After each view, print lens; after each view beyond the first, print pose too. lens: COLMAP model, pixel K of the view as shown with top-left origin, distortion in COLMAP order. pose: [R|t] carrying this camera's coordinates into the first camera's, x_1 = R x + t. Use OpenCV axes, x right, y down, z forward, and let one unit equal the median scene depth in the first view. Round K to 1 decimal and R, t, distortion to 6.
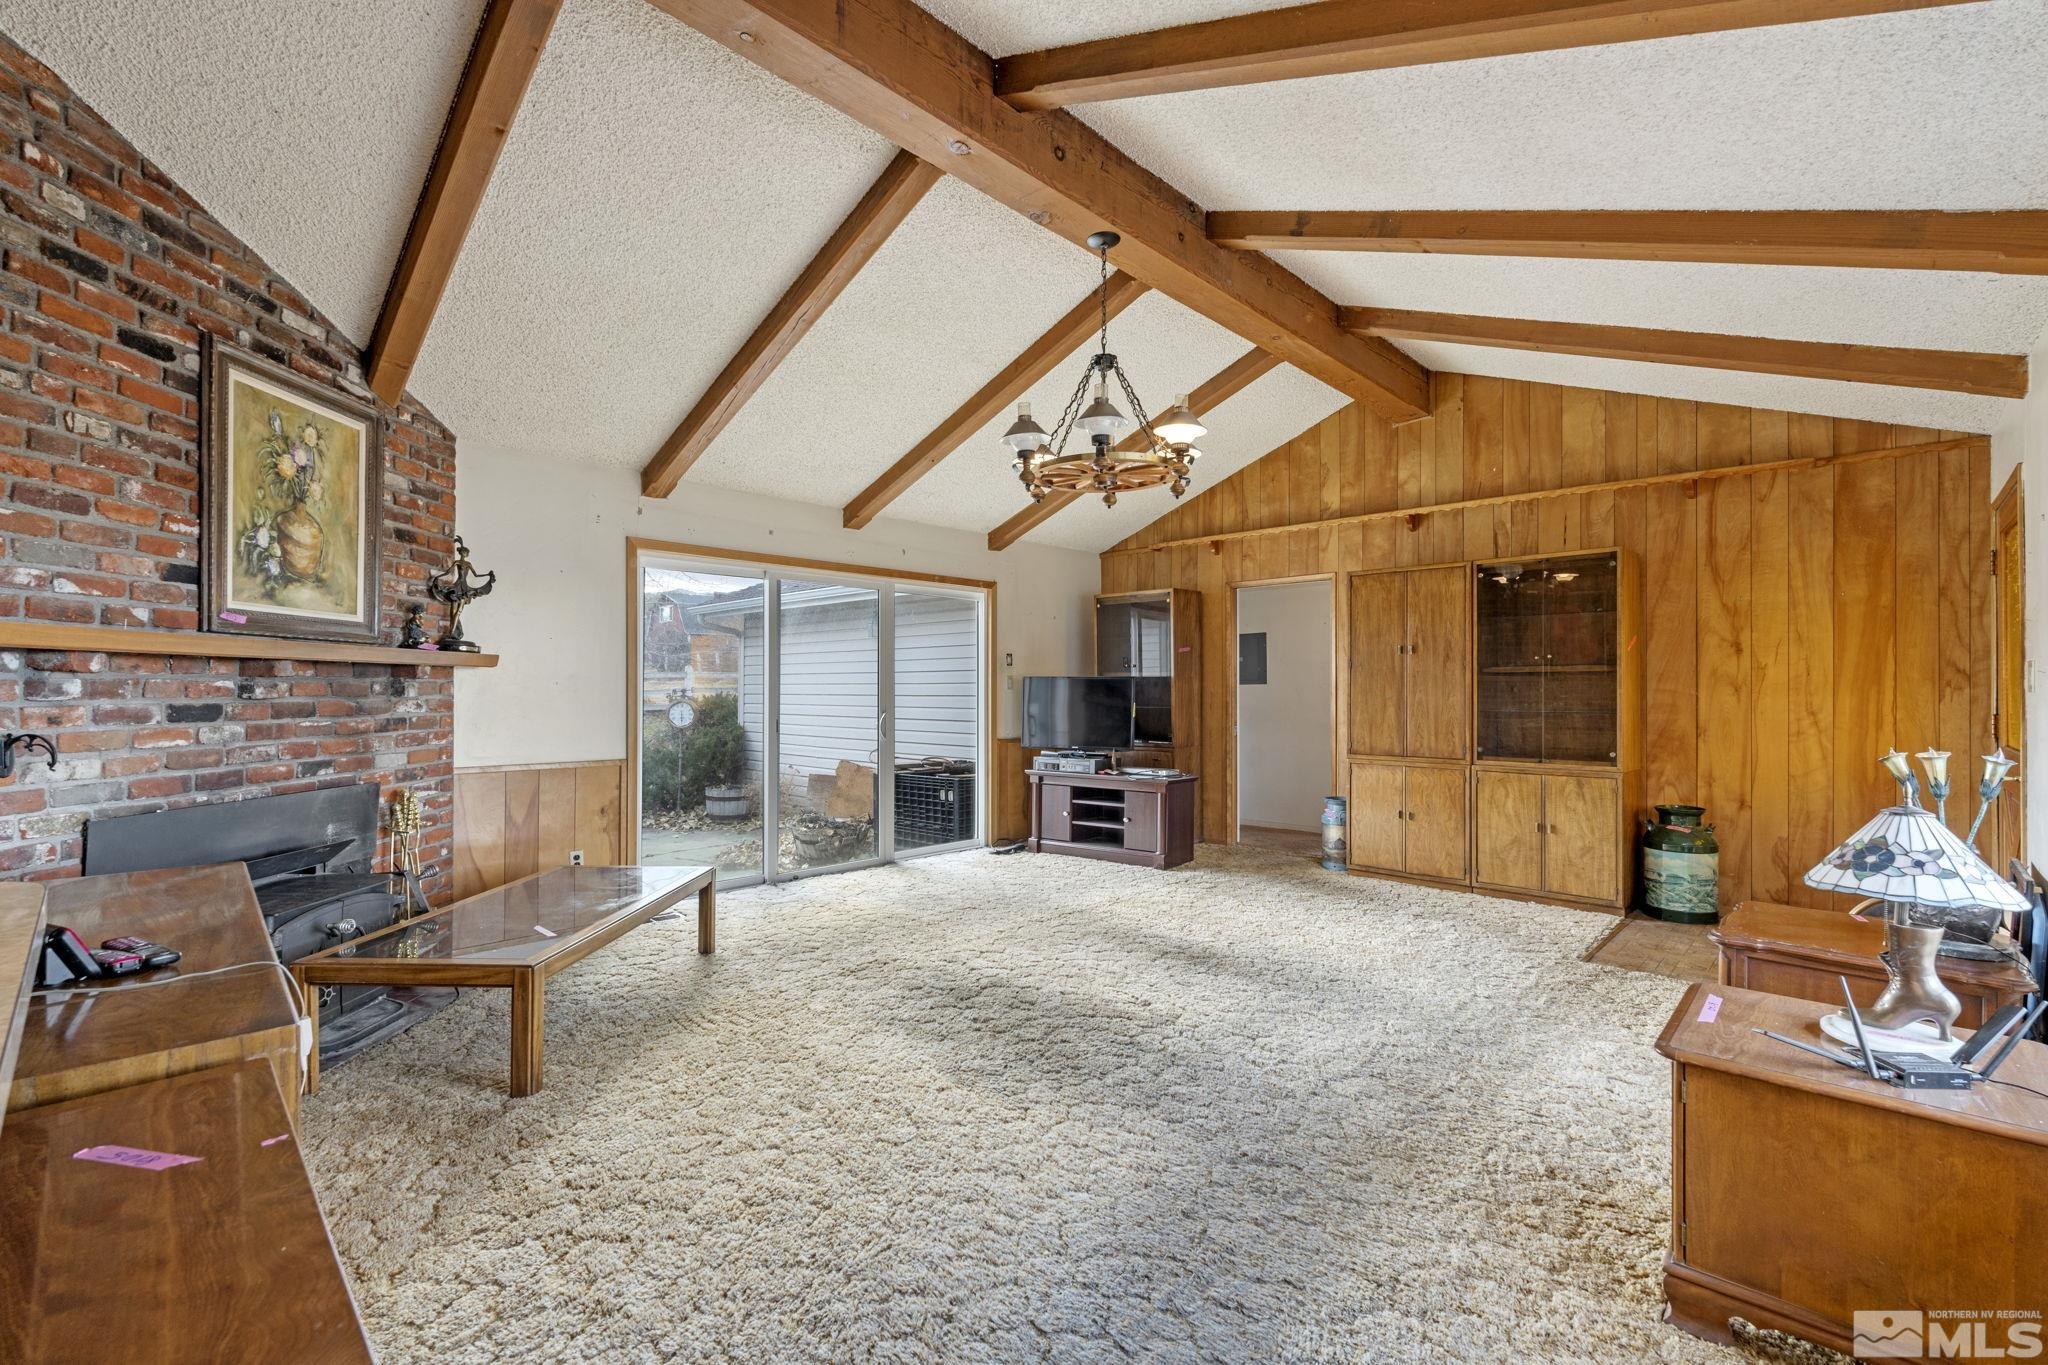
lens RADIAL K [[888.2, 0, 1018.6], [0, 888.2, 686.7], [0, 0, 1]] dist [-0.004679, -0.000180]
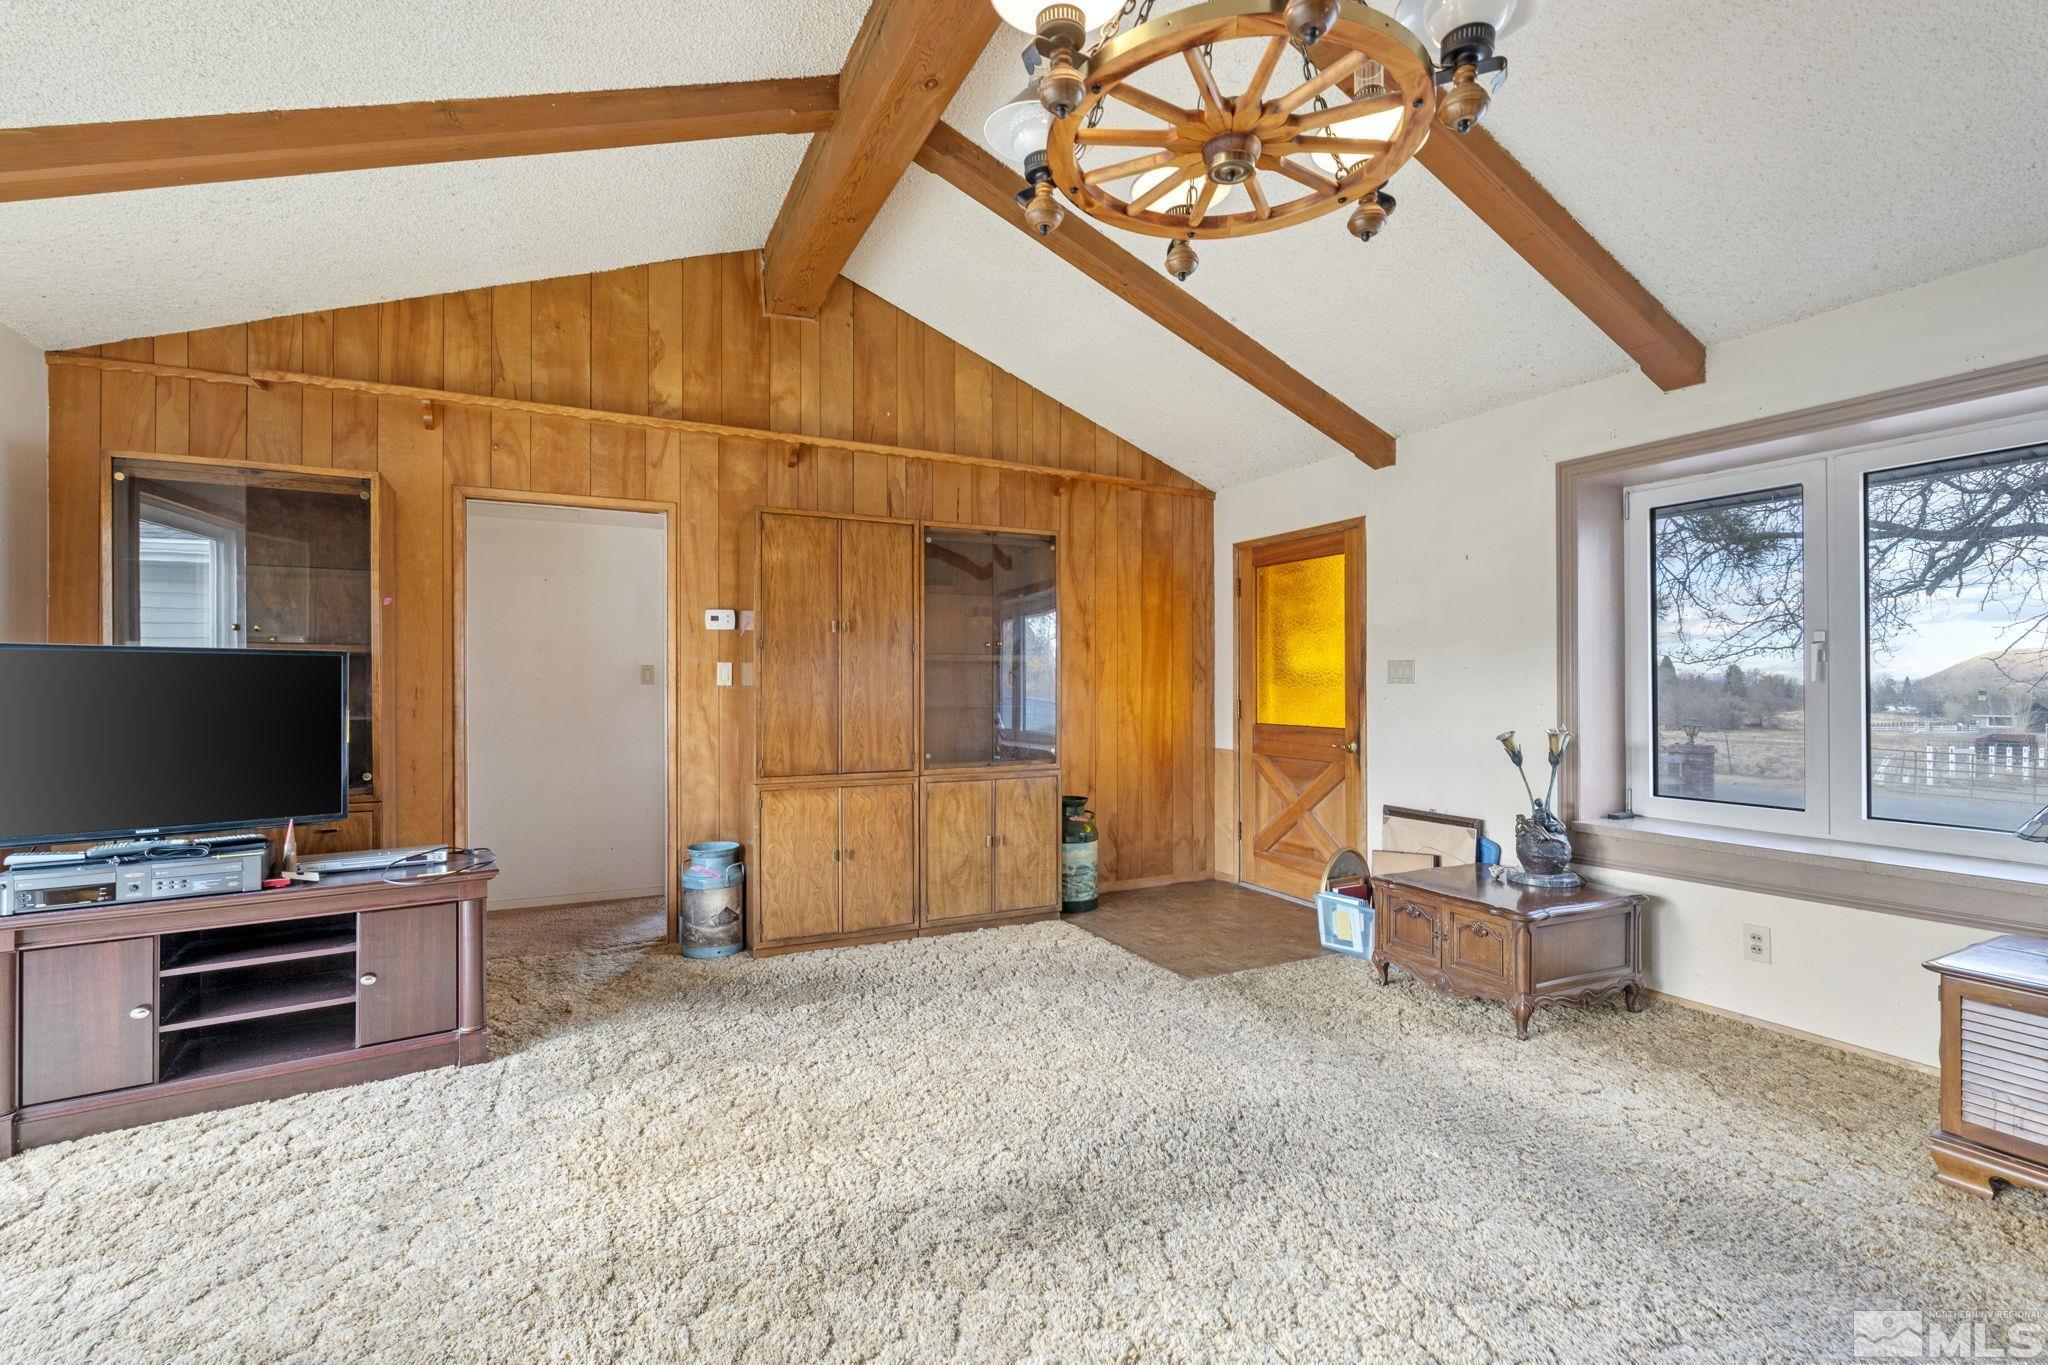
lens RADIAL K [[888.2, 0, 1018.6], [0, 888.2, 686.7], [0, 0, 1]] dist [-0.004679, -0.000180]
pose [[0.335384, -0.000100, 0.942081, -0.252351], [0.000003, 1.000000, 0.000105, 0.009492], [-0.942081, -0.000033, 0.335384, 0.781328]]
